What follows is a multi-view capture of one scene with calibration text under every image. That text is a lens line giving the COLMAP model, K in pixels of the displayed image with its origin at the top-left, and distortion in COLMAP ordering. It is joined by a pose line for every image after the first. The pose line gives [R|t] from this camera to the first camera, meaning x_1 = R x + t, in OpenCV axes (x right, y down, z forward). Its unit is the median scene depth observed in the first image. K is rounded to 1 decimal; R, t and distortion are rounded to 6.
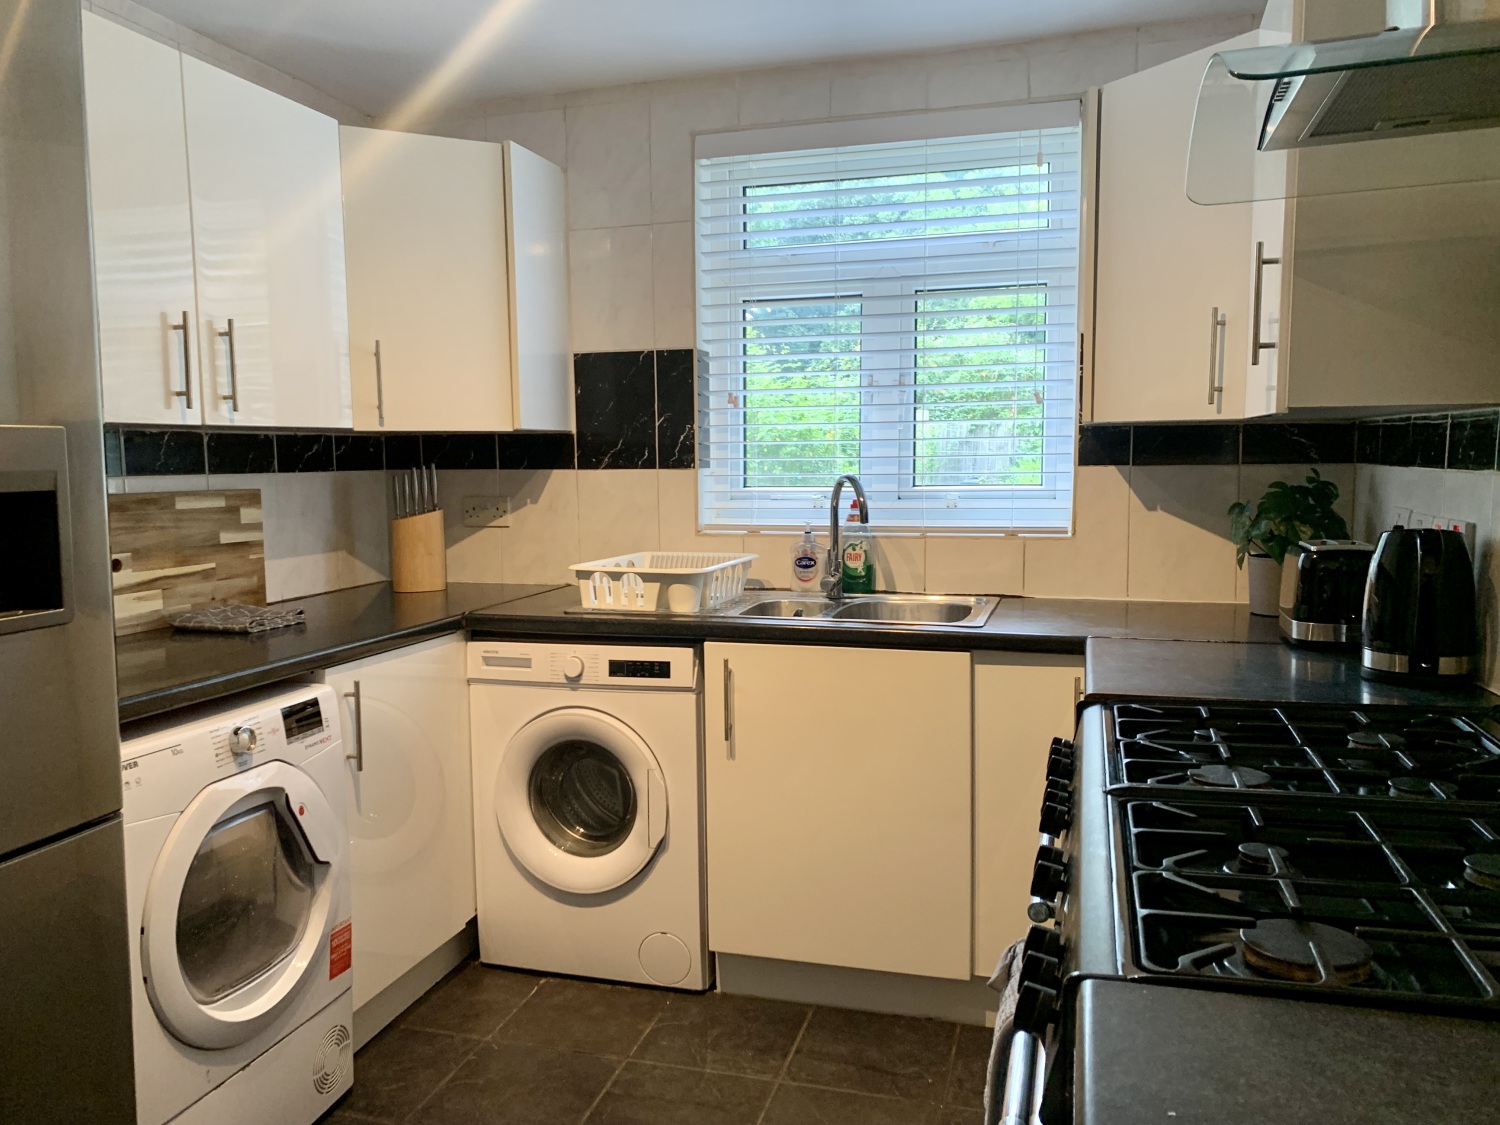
lens RADIAL K [[1155.2, 0, 735.3], [0, 1155.2, 548.7], [0, 0, 1]] dist [0.072822, -0.141491]
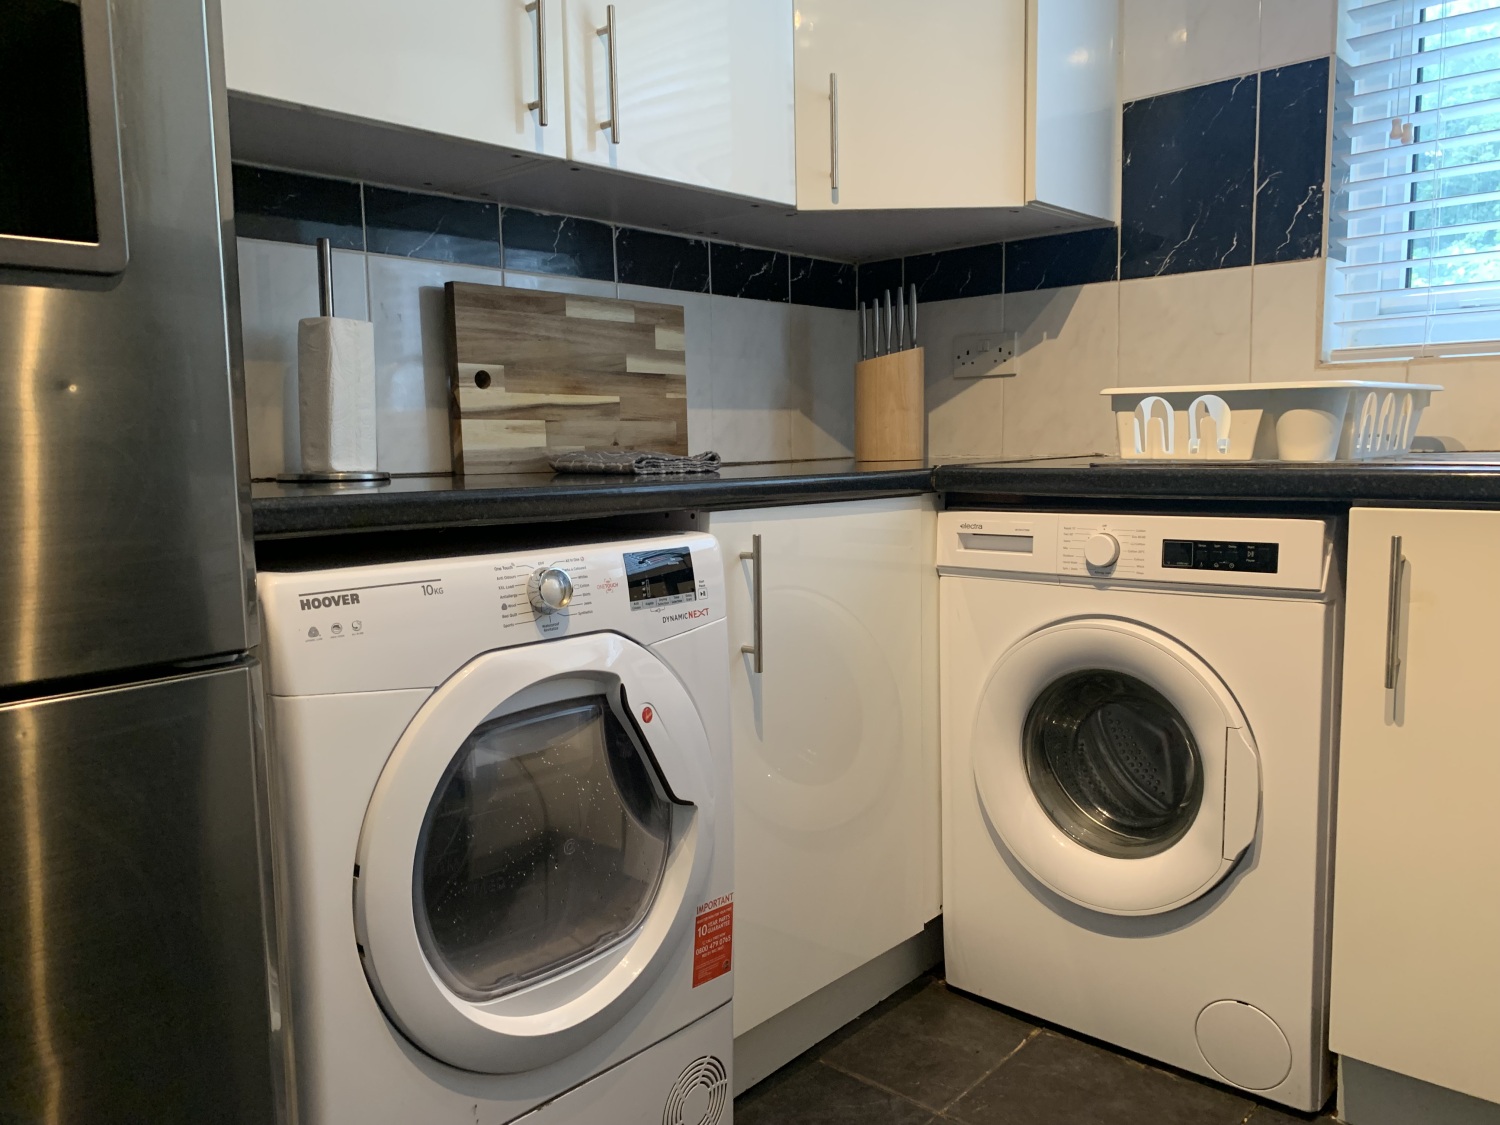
lens RADIAL K [[1161.3, 0, 745.6], [0, 1161.3, 563.0], [0, 0, 1]] dist [0.061187, -0.121998]
pose [[0.905211, 0.044311, -0.422646, -0.048093], [-0.030946, 0.998782, 0.038436, 0.090154], [0.423835, -0.021714, 0.905479, 0.352714]]
